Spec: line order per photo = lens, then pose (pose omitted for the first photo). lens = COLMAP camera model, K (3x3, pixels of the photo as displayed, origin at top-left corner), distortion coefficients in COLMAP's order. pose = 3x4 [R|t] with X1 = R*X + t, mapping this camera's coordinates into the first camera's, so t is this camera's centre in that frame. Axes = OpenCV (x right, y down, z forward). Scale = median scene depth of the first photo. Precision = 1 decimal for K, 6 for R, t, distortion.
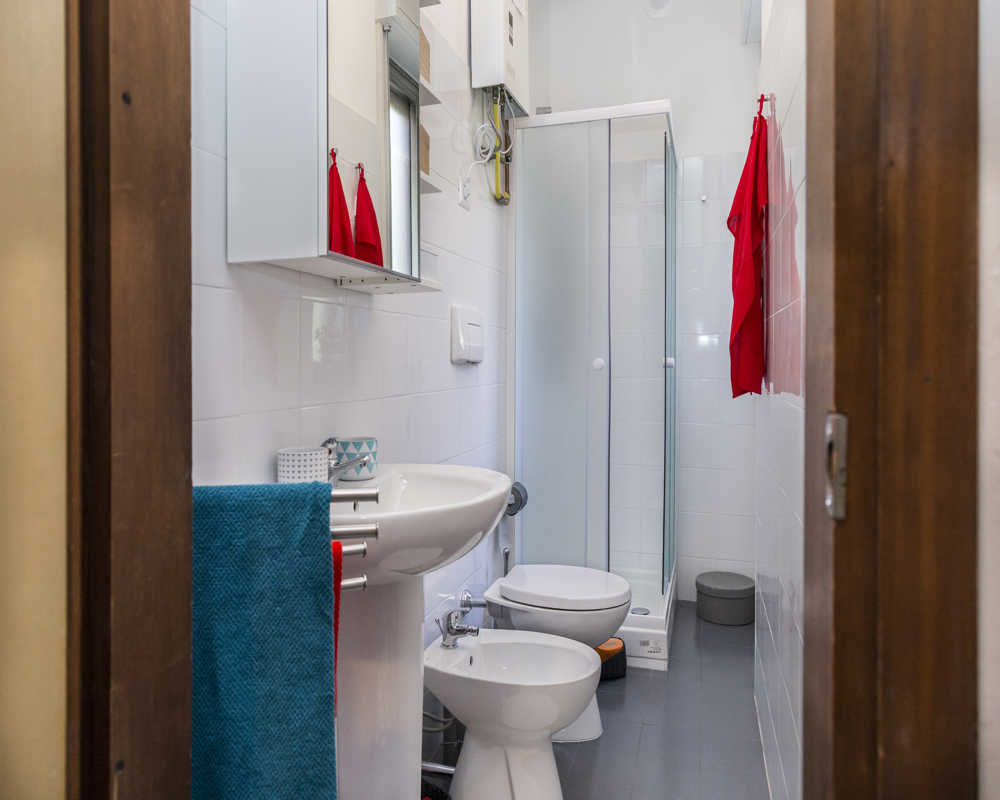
lens RADIAL K [[706.6, 0, 490.3], [0, 706.6, 400.6], [0, 0, 1]] dist [-0.000962, -0.001463]
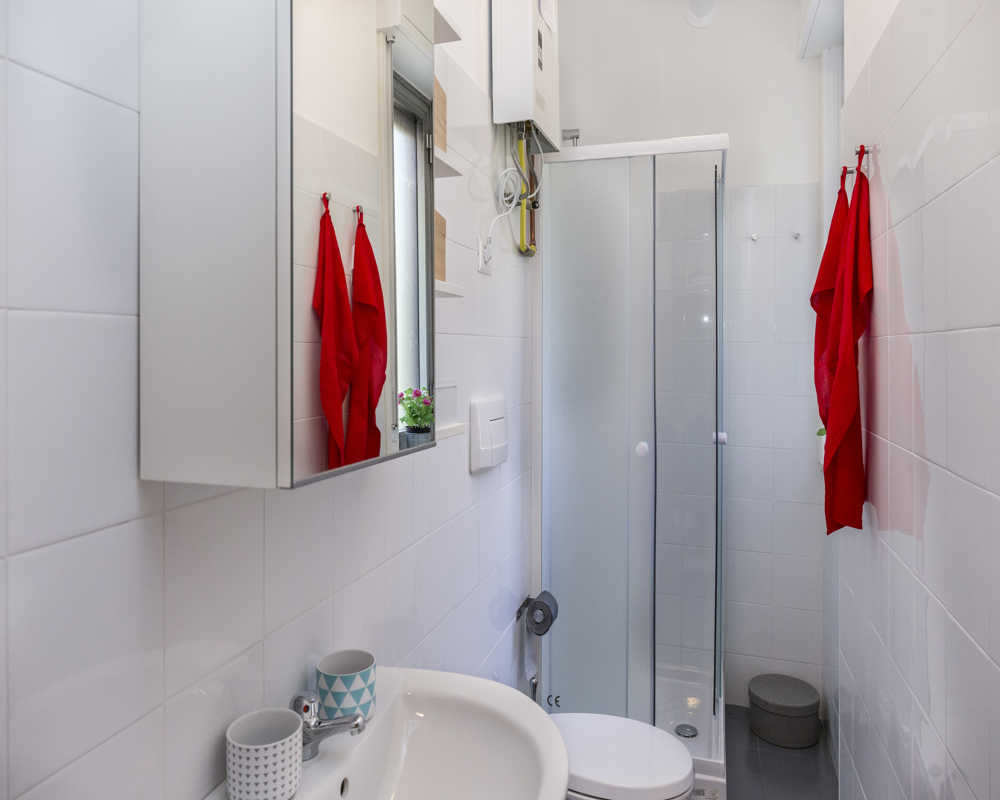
lens RADIAL K [[711.9, 0, 500.0], [0, 711.9, 400.0], [0, 0, 1]] dist [-0.006137, 0.000671]
pose [[0.999983, 0.001184, 0.005644, -0.020767], [-0.001263, 0.999900, 0.014057, -0.121960], [-0.005627, -0.014064, 0.999885, 0.153642]]
